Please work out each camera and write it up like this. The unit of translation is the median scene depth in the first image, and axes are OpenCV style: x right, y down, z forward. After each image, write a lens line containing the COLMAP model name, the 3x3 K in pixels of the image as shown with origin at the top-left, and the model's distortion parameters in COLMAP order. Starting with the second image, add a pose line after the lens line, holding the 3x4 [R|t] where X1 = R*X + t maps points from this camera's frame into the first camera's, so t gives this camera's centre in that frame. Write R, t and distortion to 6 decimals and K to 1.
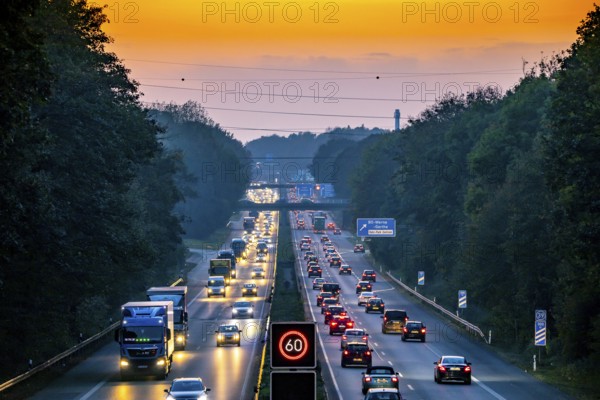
lens RADIAL K [[1656.7, 0, 300.0], [0, 1656.7, 200.0], [0, 0, 1]] dist [0.082145, 0.302056]
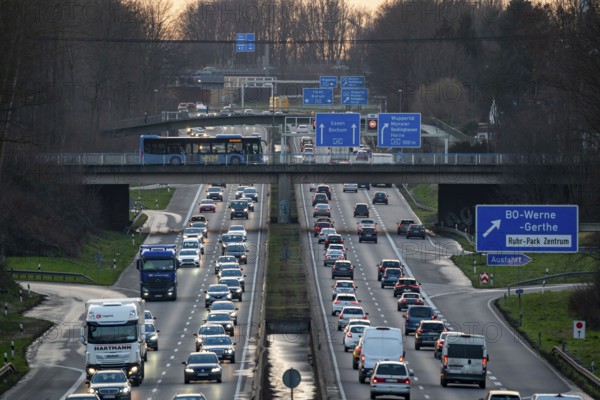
lens RADIAL K [[1656.7, 0, 300.0], [0, 1656.7, 200.0], [0, 0, 1]] dist [0.082145, 0.302056]
pose [[0.999989, 0.004712, -0.000315, -0.005802], [-0.004708, 0.999918, 0.011918, 0.005790], [0.000372, -0.011917, 0.999929, 0.620385]]
